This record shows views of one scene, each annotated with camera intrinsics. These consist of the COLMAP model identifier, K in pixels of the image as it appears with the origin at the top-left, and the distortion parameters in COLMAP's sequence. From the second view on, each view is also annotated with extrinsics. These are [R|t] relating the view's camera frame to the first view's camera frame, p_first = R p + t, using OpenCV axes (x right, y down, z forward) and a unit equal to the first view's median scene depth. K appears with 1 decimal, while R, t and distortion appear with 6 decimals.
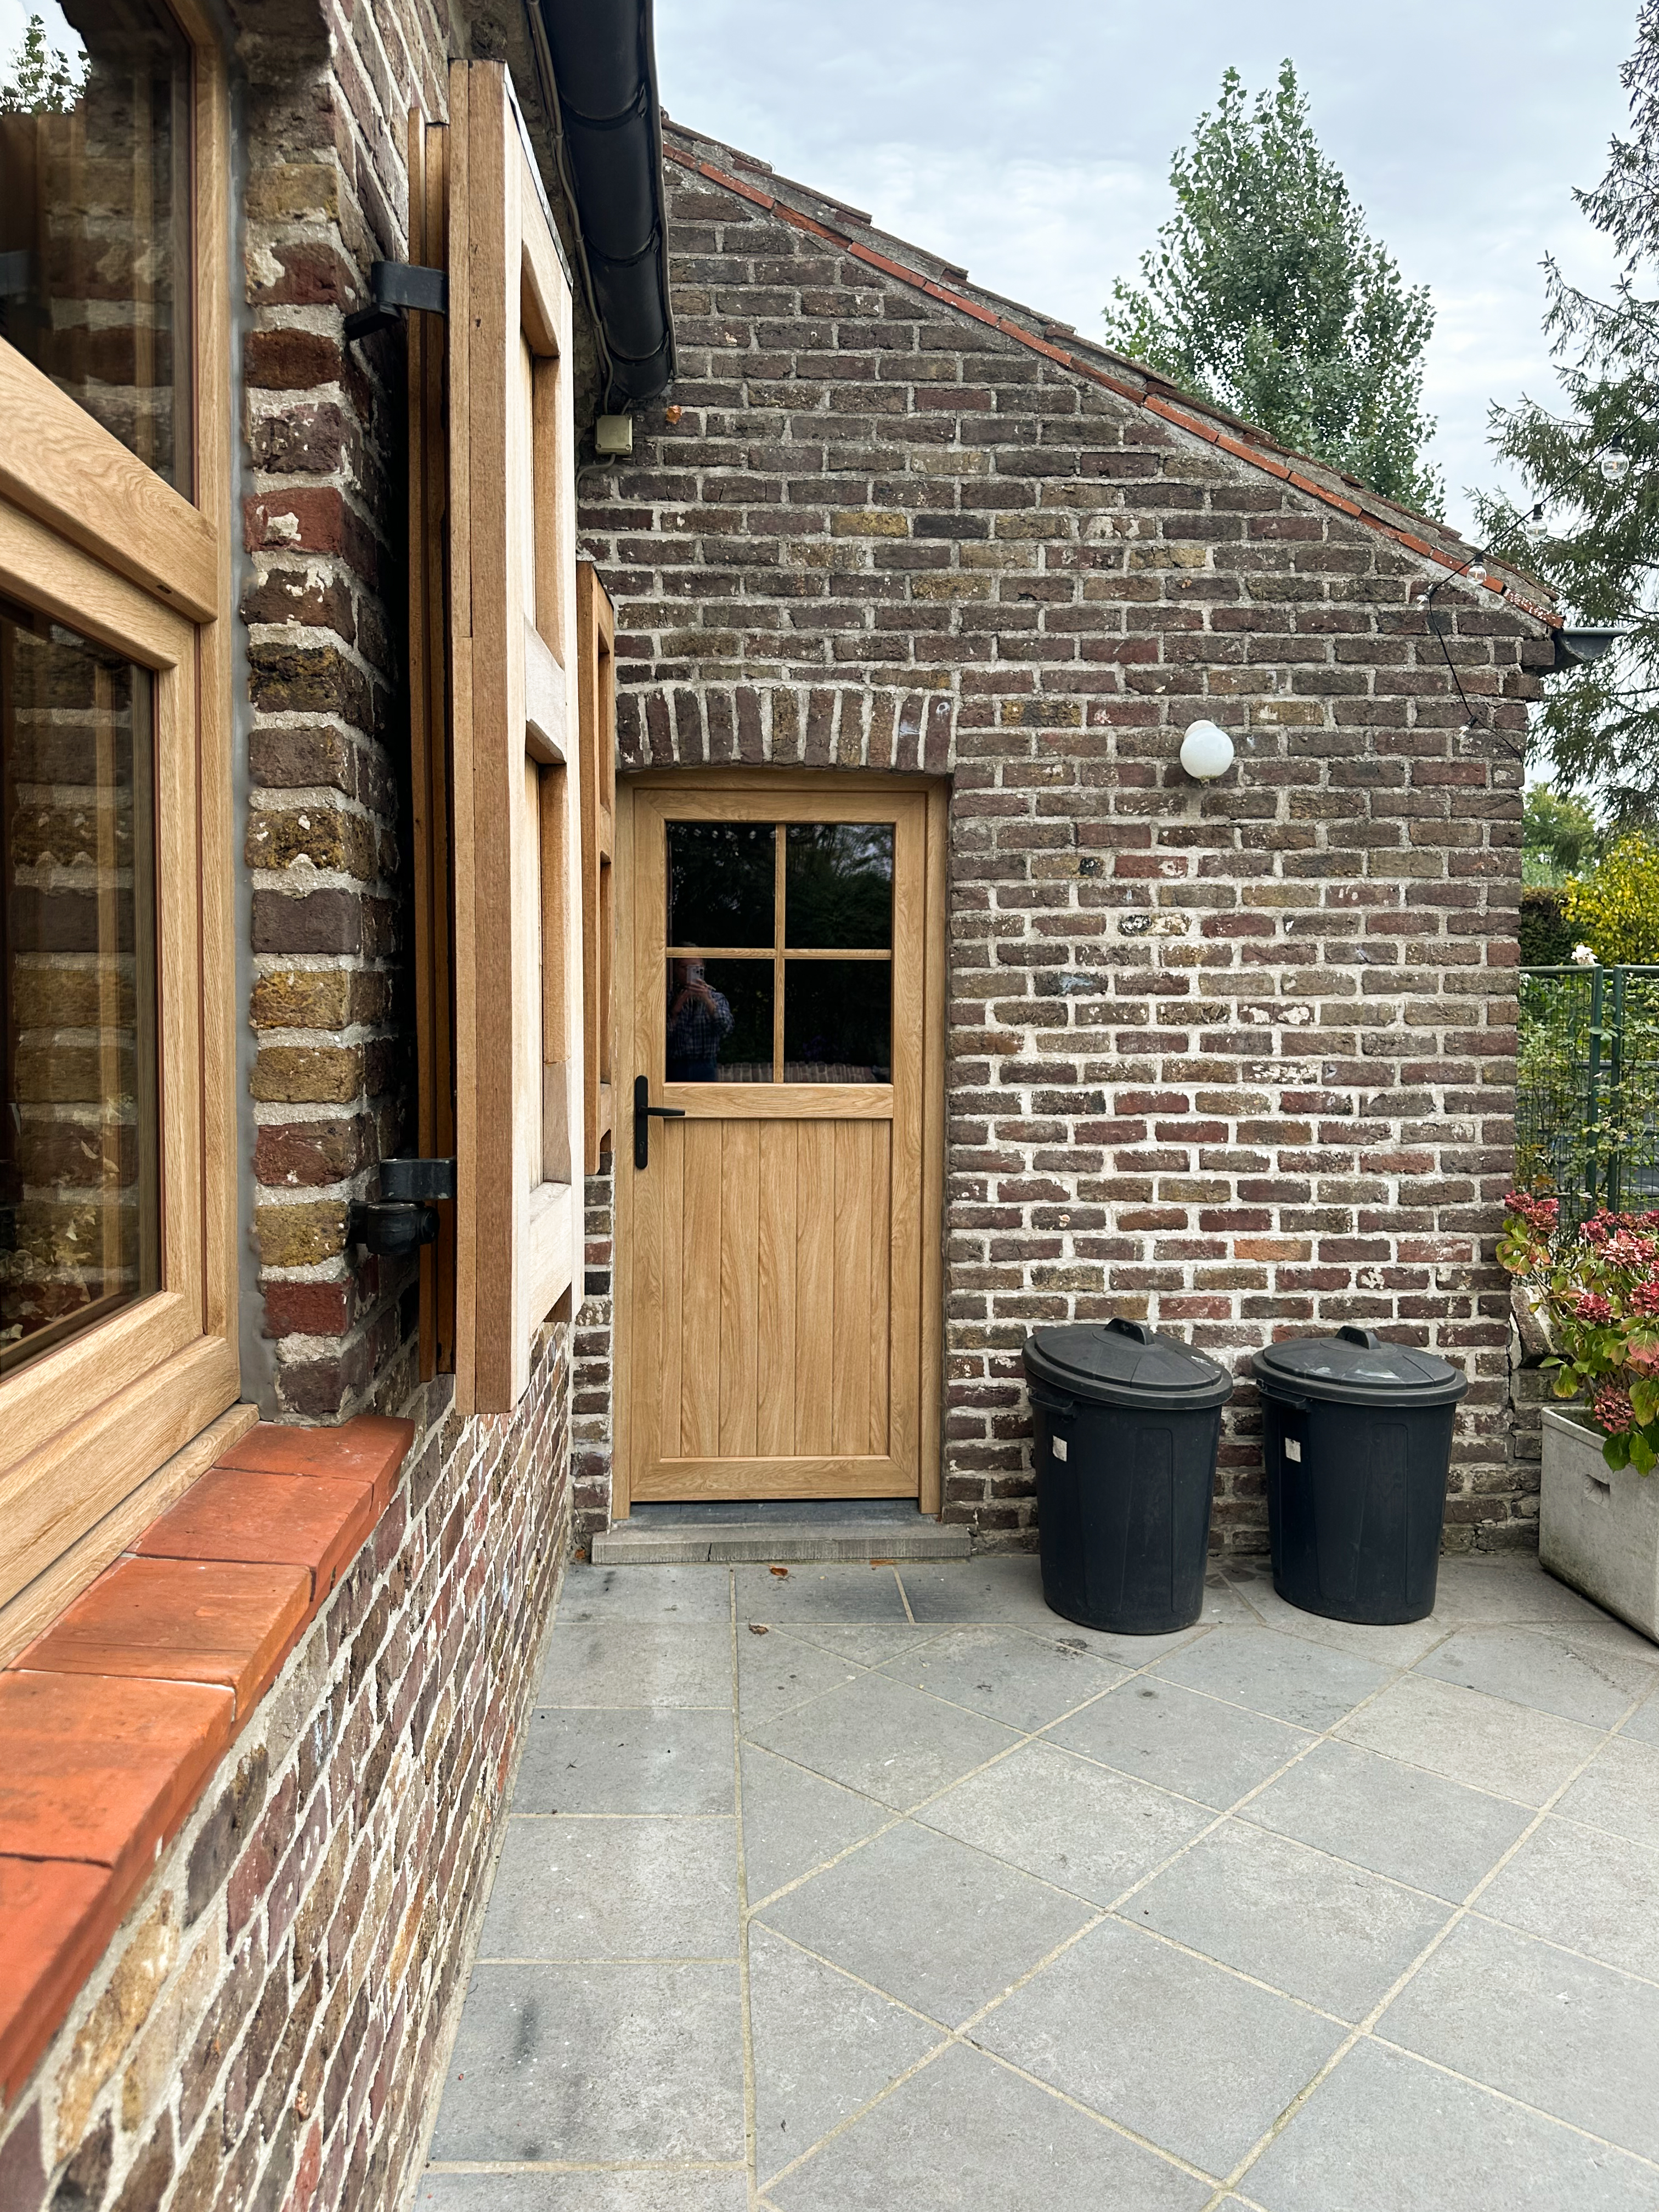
lens RADIAL K [[1605.7, 0, 830.3], [0, 1605.7, 1049.3], [0, 0, 1]] dist [0.098697, -0.003580]
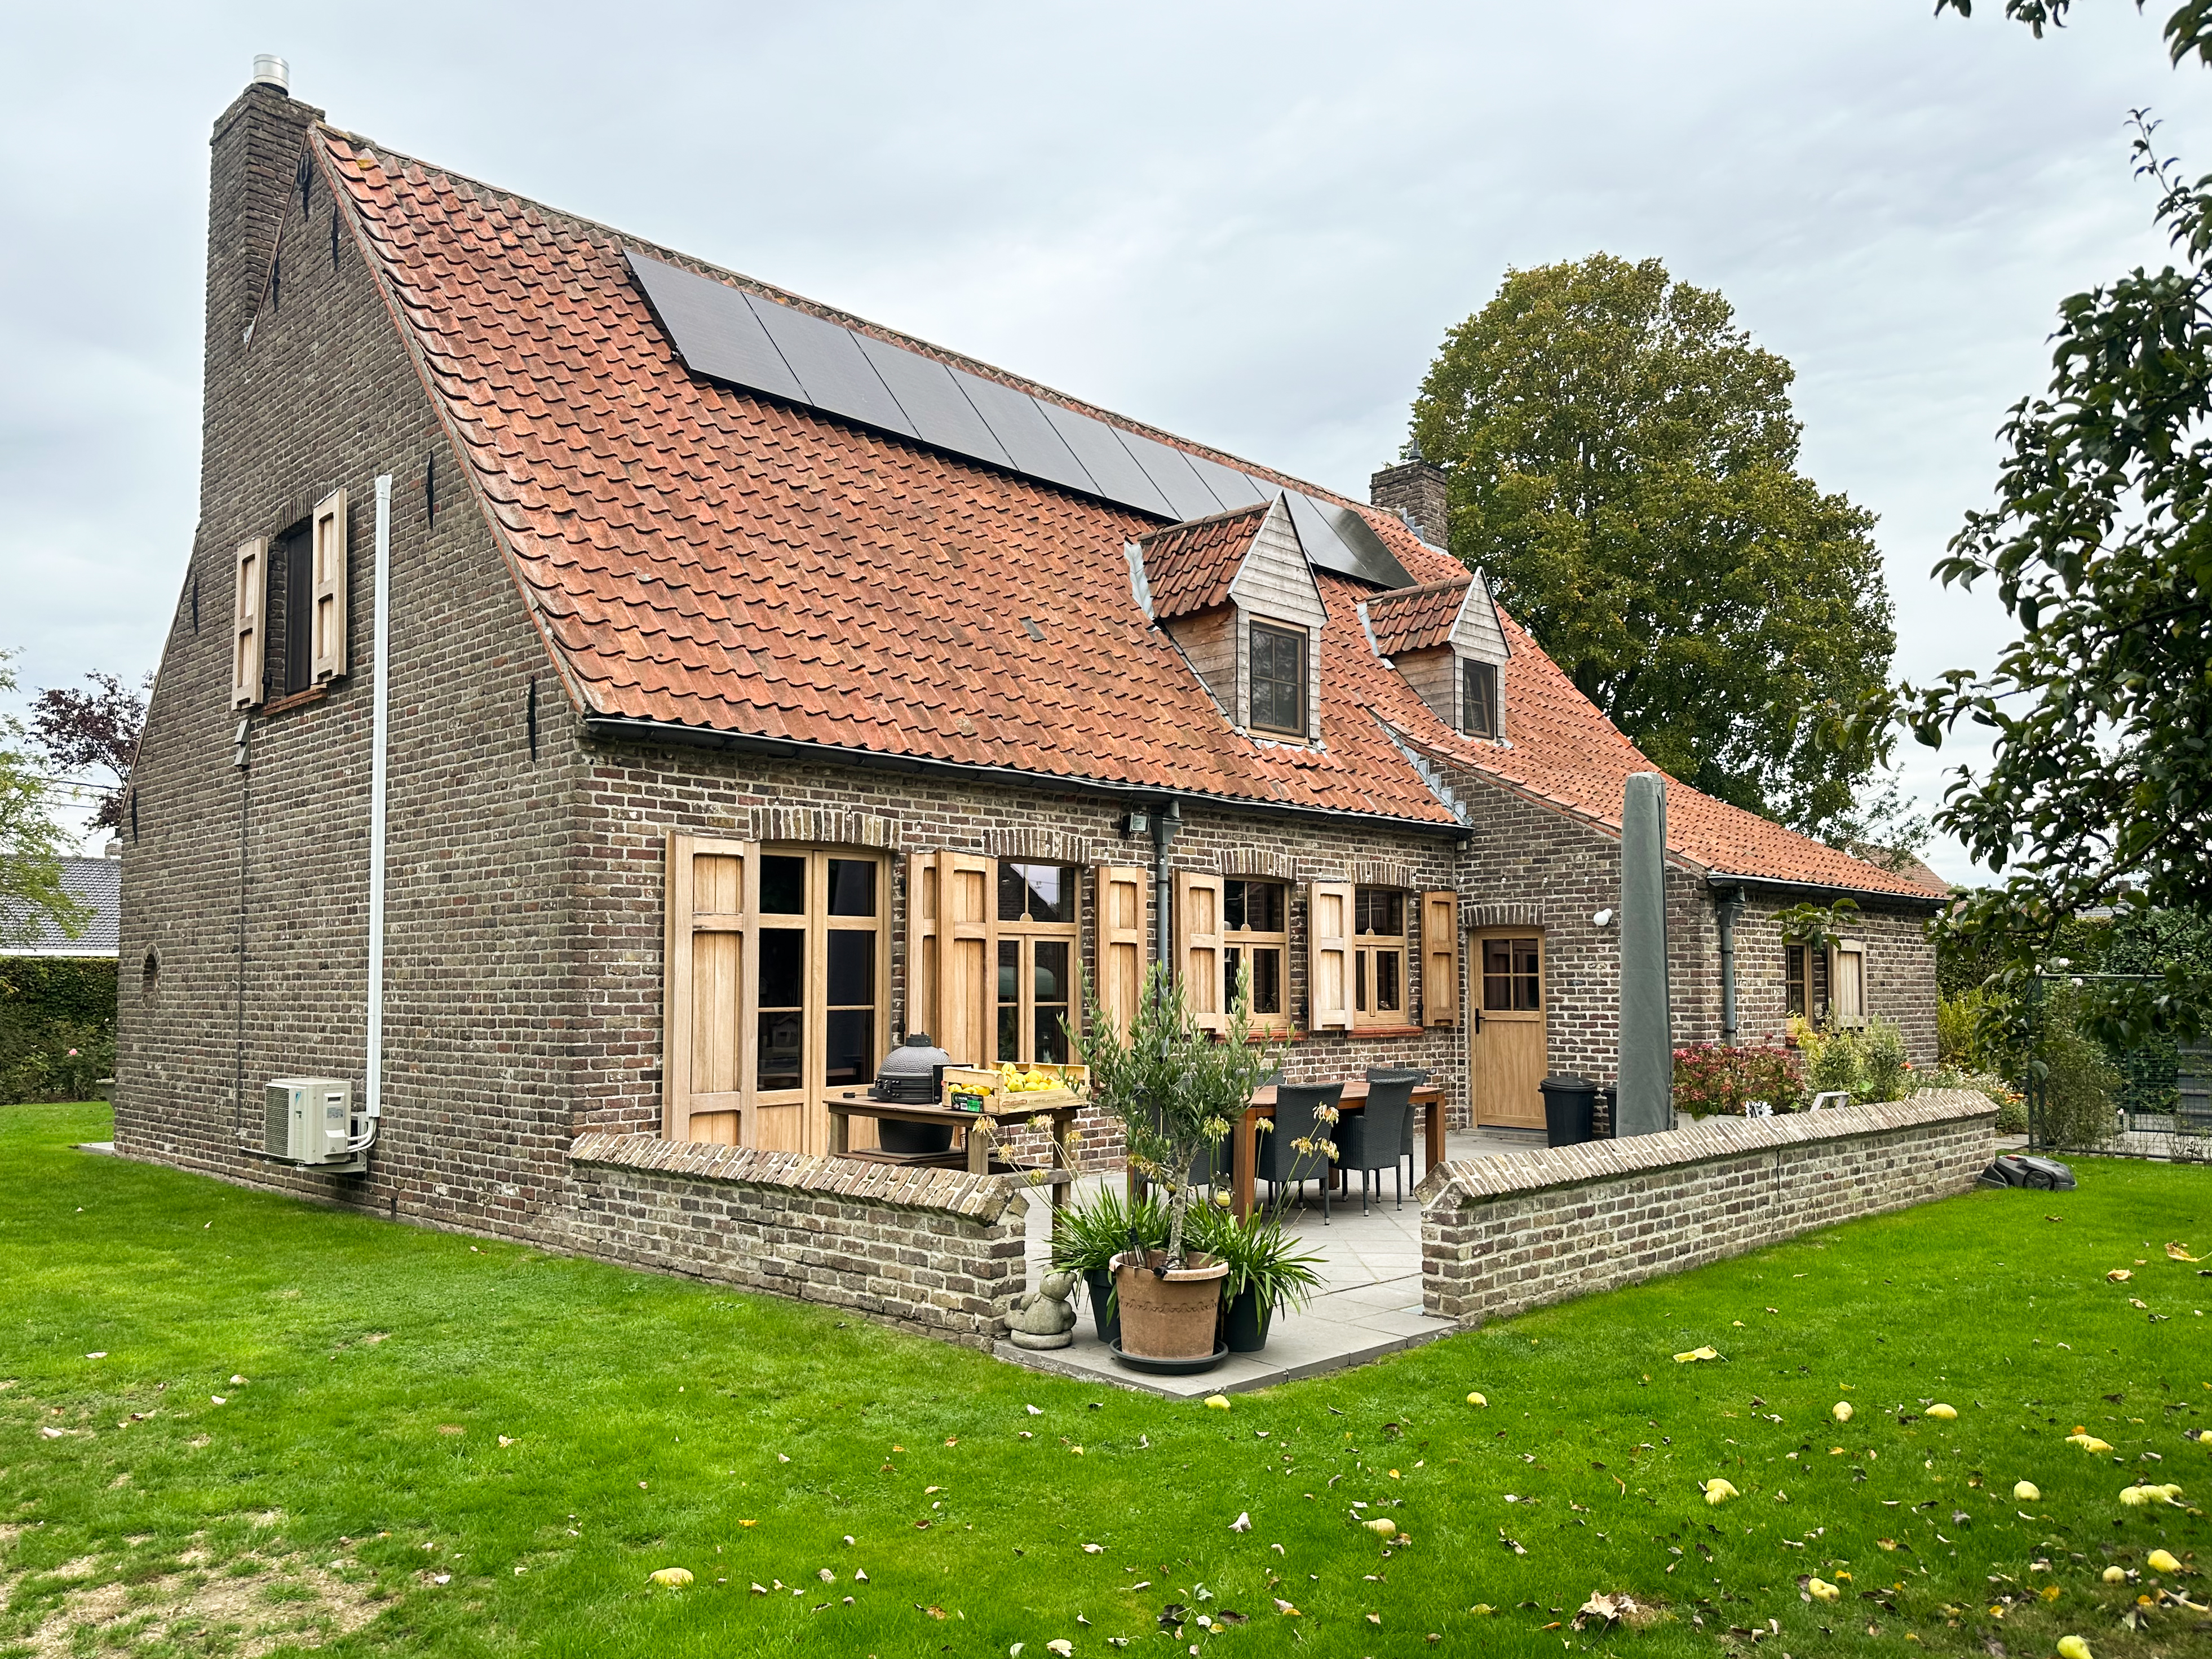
lens RADIAL K [[1605.7, 0, 1116.5], [0, 1605.7, 872.5], [0, 0, 1]] dist [0.098697, -0.003580]
pose [[0.671867, -0.058823, -0.738332, 2.131250], [-0.029257, 0.993956, -0.105812, 0.126078], [0.740094, 0.092693, 0.666085, -2.169684]]
